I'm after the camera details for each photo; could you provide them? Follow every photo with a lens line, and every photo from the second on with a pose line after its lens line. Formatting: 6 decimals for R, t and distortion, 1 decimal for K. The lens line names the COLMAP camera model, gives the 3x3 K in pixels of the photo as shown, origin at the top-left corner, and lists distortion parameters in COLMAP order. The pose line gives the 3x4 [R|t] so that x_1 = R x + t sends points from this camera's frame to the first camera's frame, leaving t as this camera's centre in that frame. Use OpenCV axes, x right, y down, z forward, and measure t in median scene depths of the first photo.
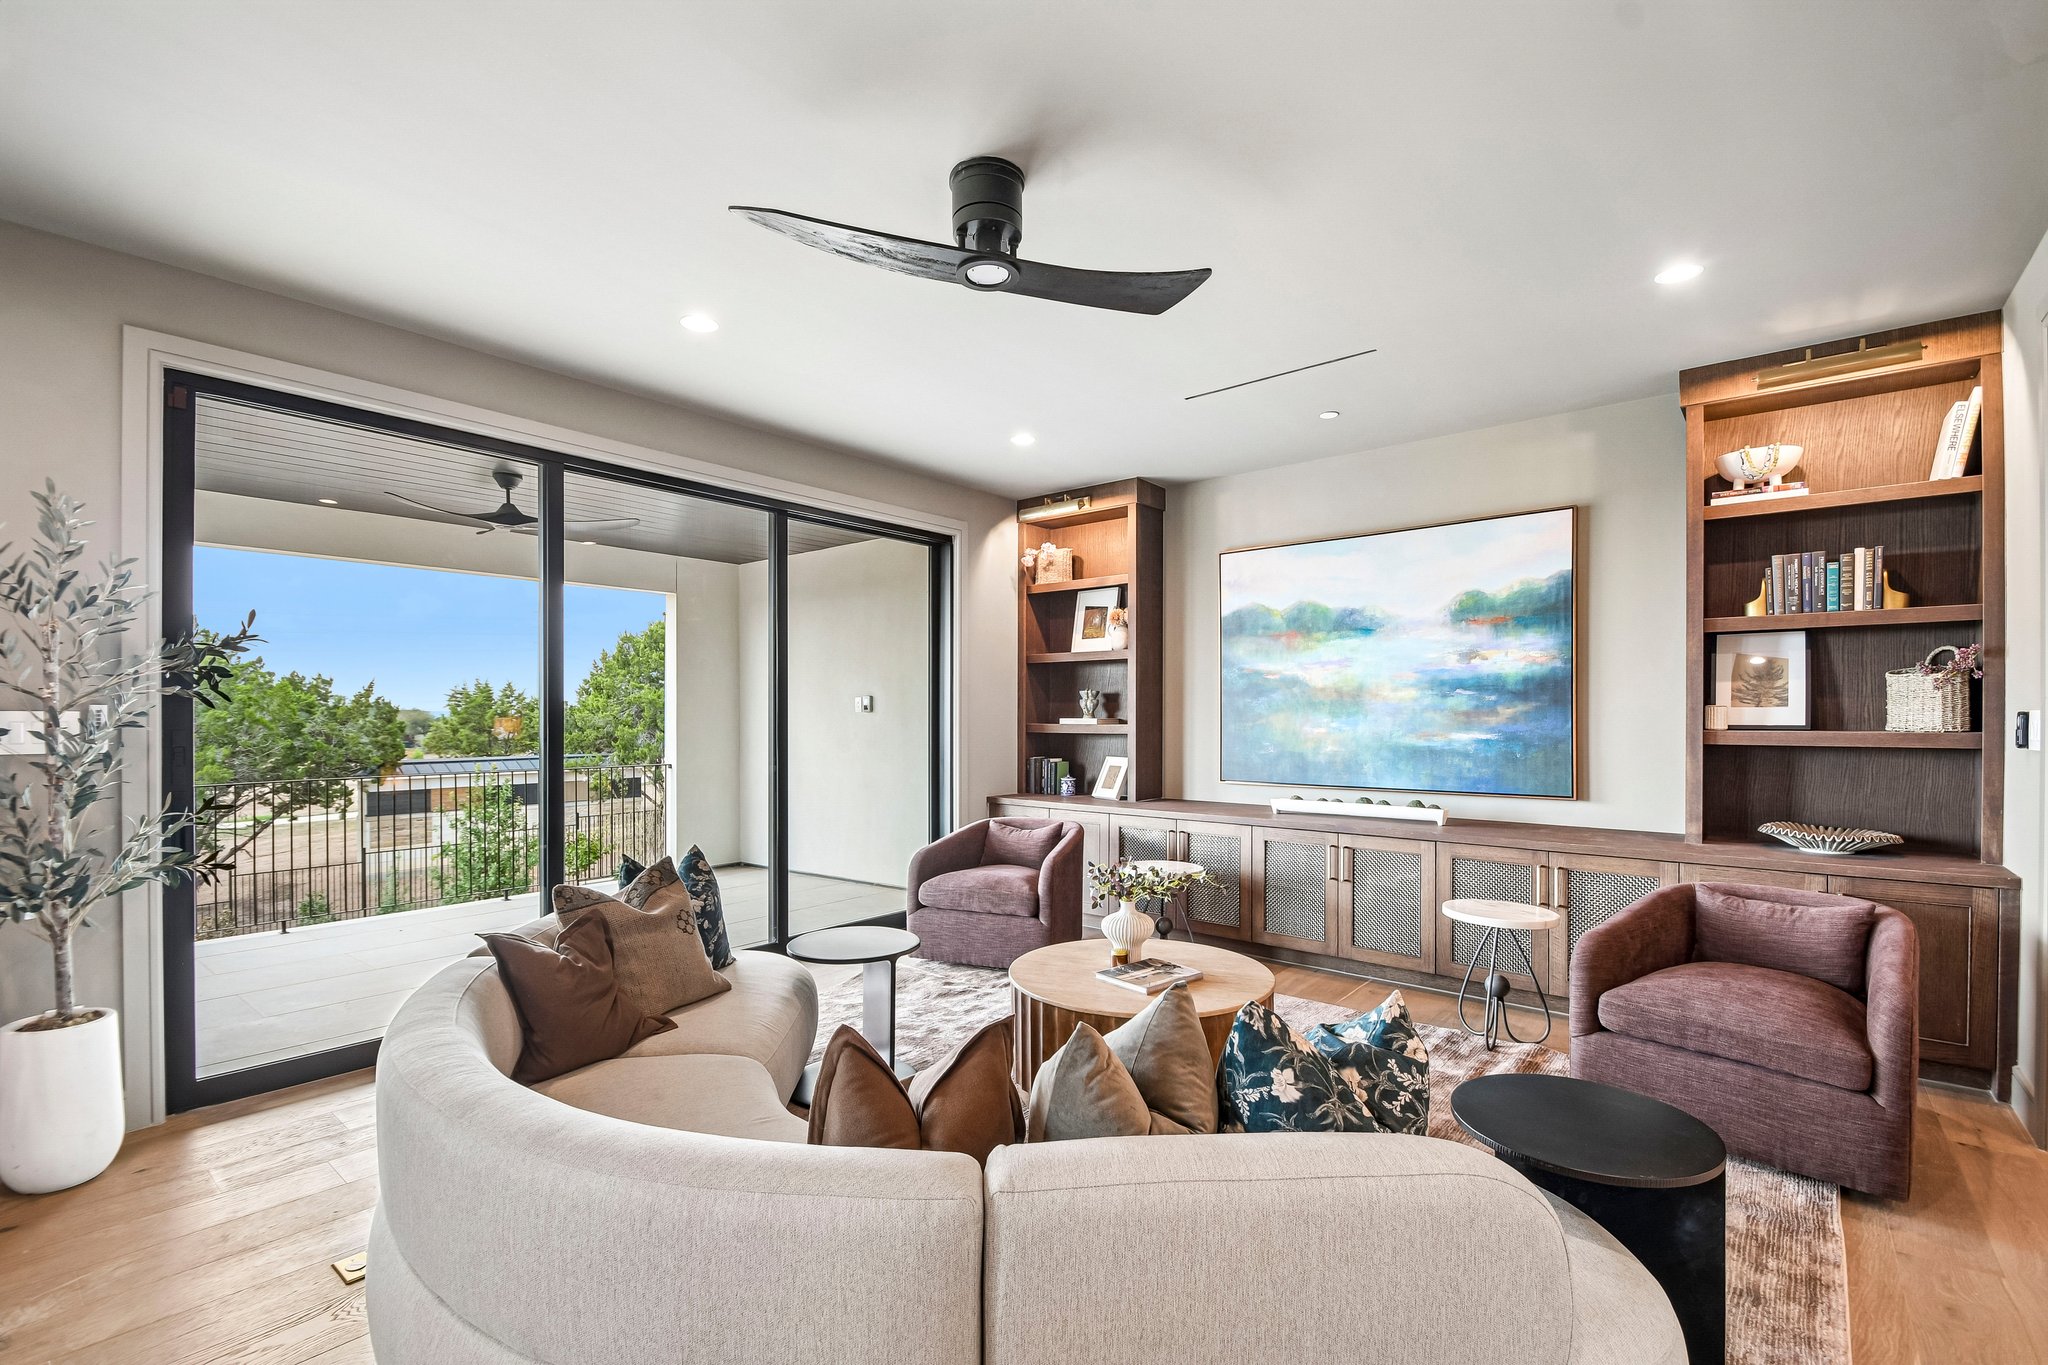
lens RADIAL K [[897.4, 0, 1017.1], [0, 897.4, 696.9], [0, 0, 1]] dist [-0.003471, -0.000694]
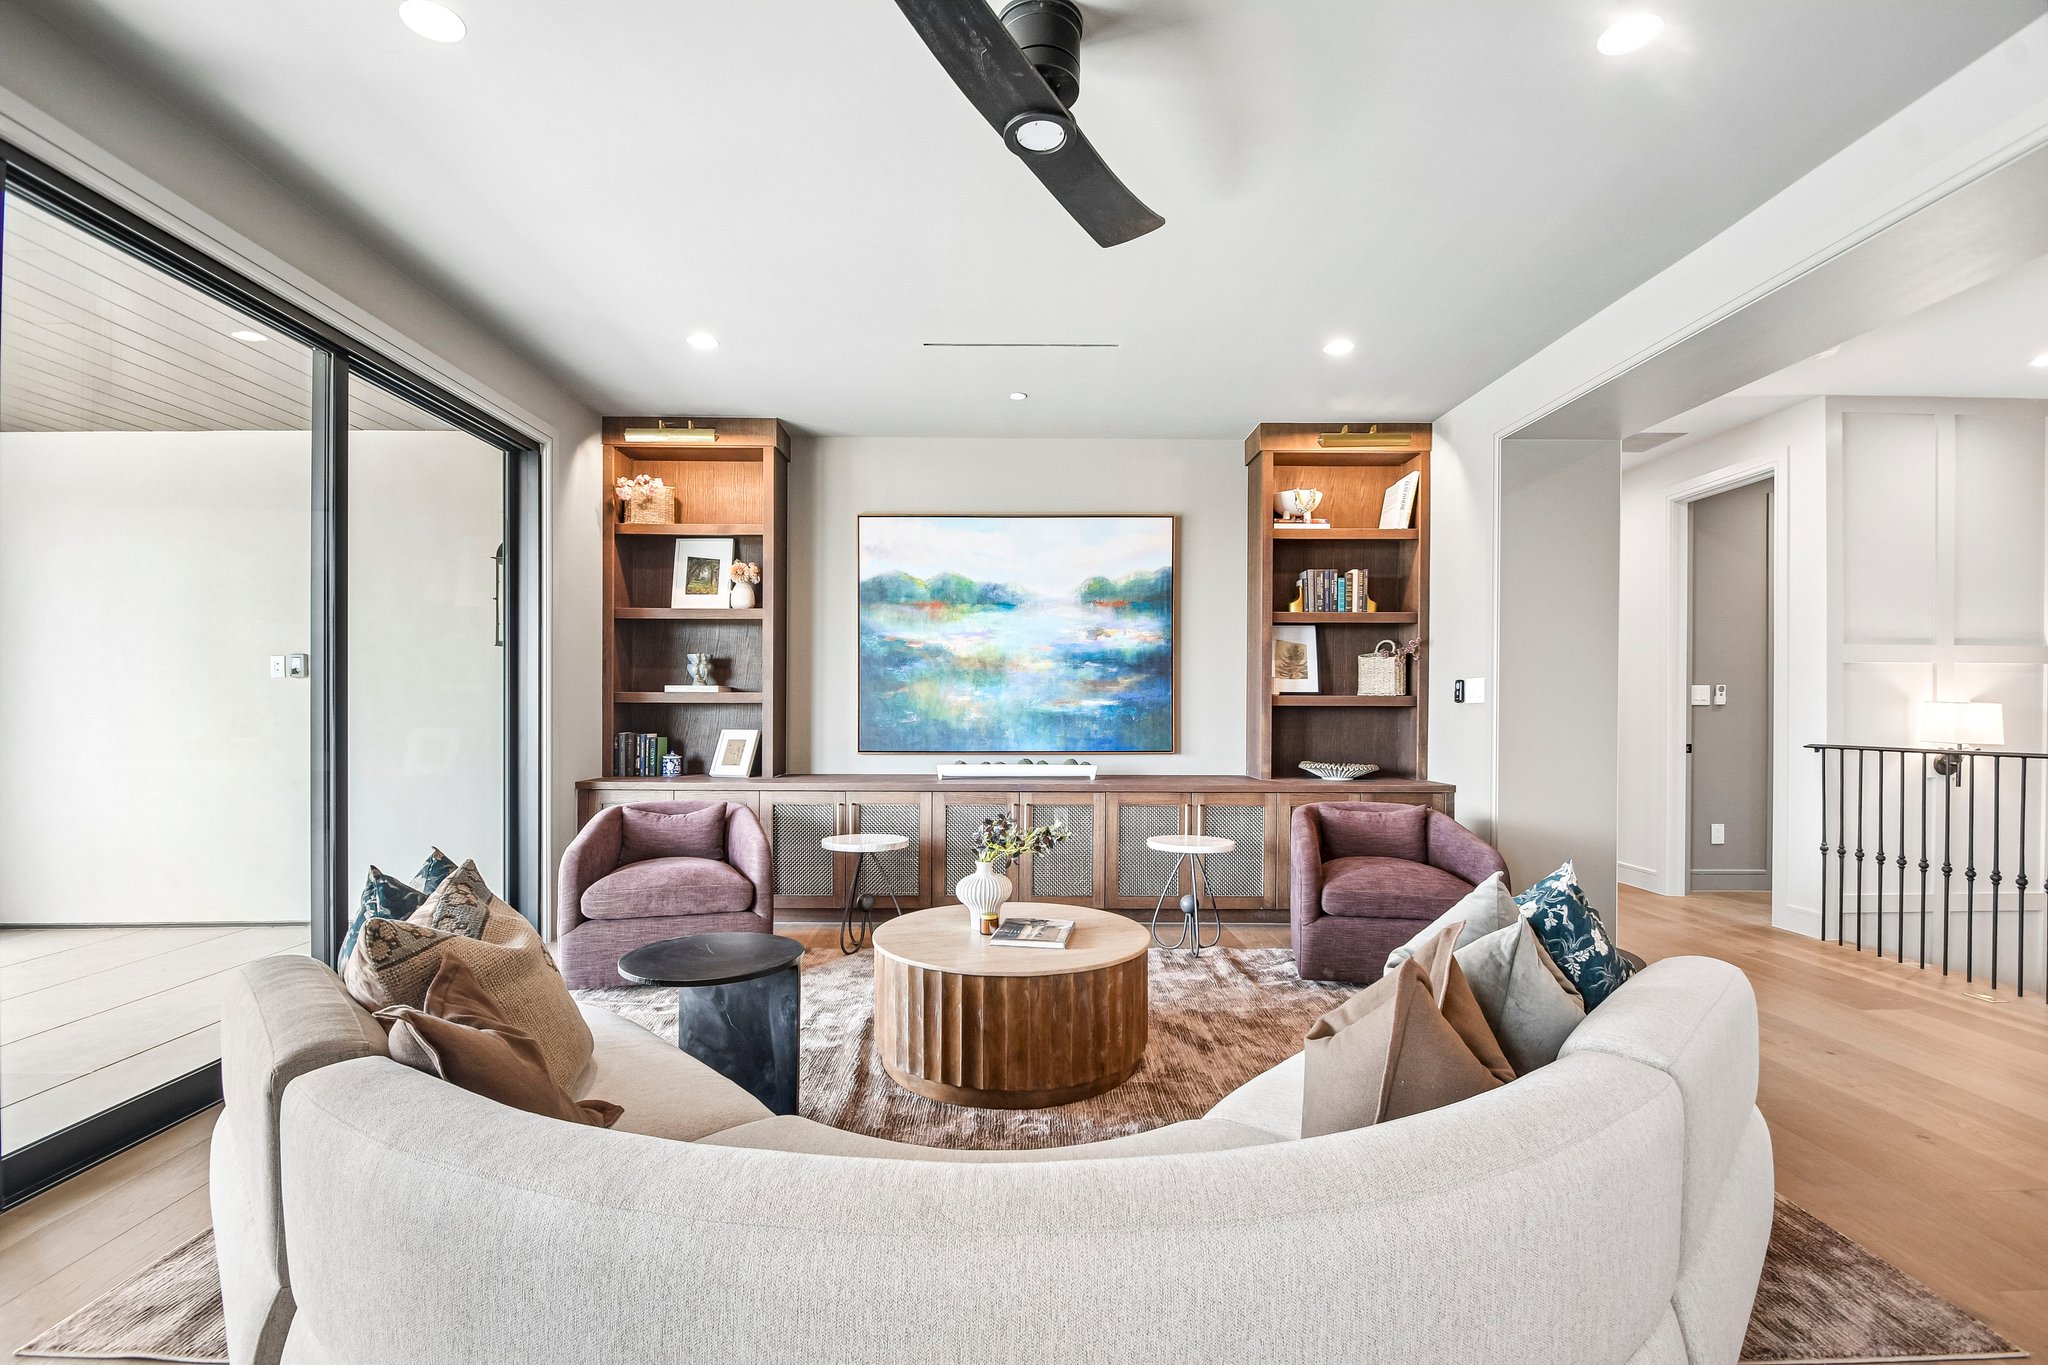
lens RADIAL K [[897.4, 0, 1018.6], [0, 897.4, 702.2], [0, 0, 1]] dist [-0.003471, -0.000694]
pose [[0.760781, 0.008241, 0.648956, -0.330361], [-0.016002, 0.999854, 0.006063, 0.038911], [-0.648811, -0.014997, 0.760802, 0.190112]]
